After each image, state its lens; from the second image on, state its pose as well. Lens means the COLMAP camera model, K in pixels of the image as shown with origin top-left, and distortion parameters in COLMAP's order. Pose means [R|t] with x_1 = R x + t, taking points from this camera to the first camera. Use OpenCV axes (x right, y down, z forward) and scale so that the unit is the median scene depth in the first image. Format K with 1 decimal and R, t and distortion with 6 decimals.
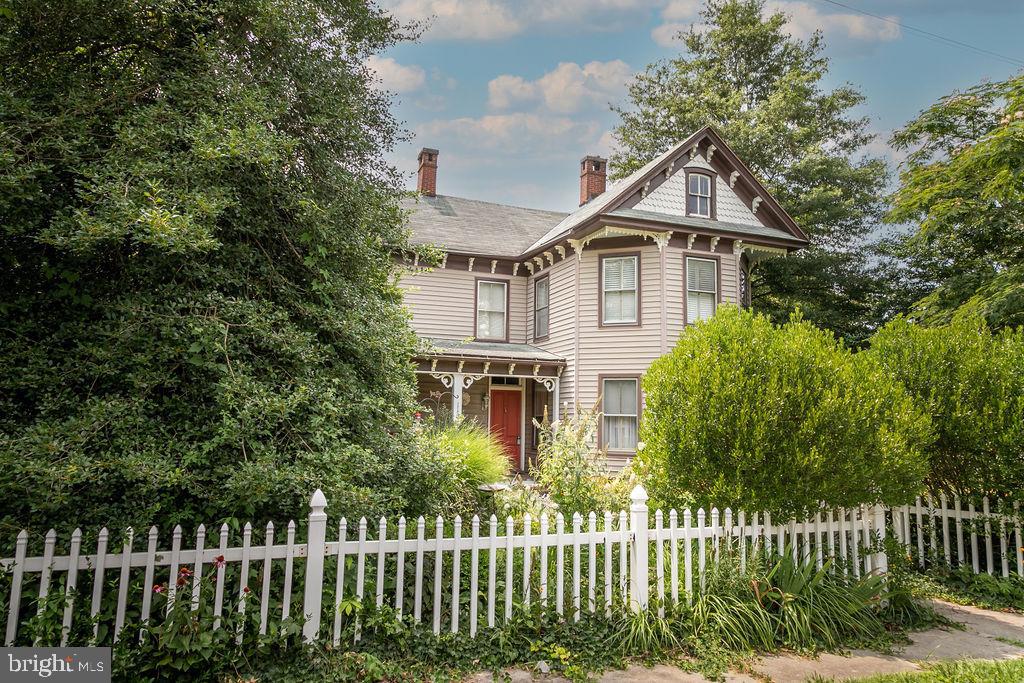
lens RADIAL K [[683.9, 0, 512.0], [0, 683.9, 341.5], [0, 0, 1]] dist [0.017500, 0.004861]
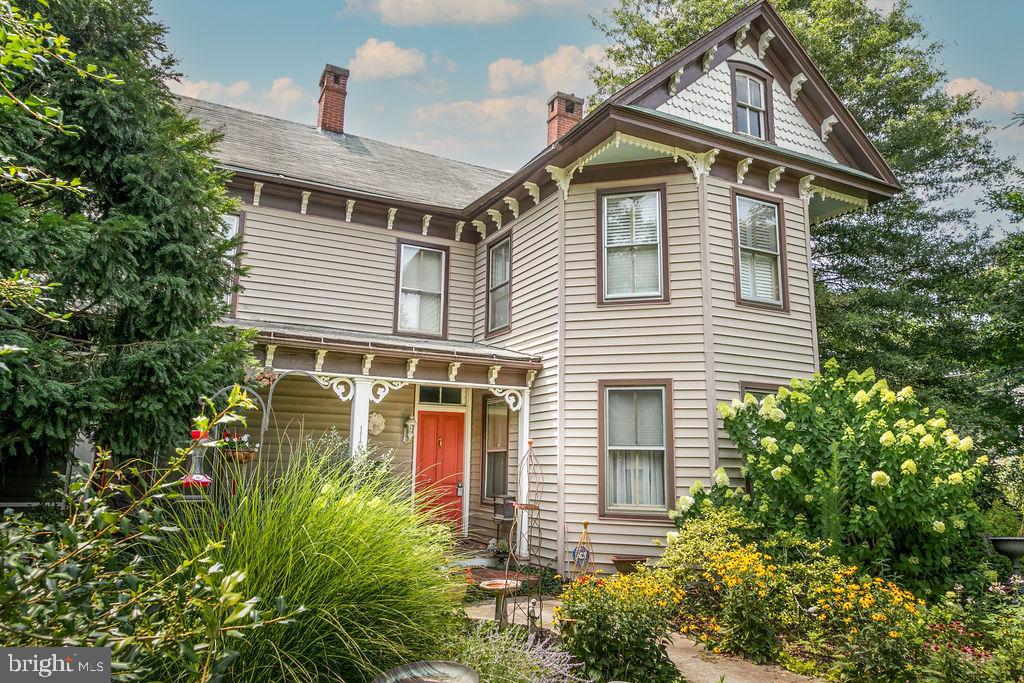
lens RADIAL K [[683.9, 0, 512.0], [0, 683.9, 341.5], [0, 0, 1]] dist [0.017500, 0.004861]
pose [[0.994339, 0.016581, 0.104948, -0.013377], [-0.010248, 0.998109, -0.060603, 0.049572], [-0.105754, 0.059185, 0.992629, 0.392674]]
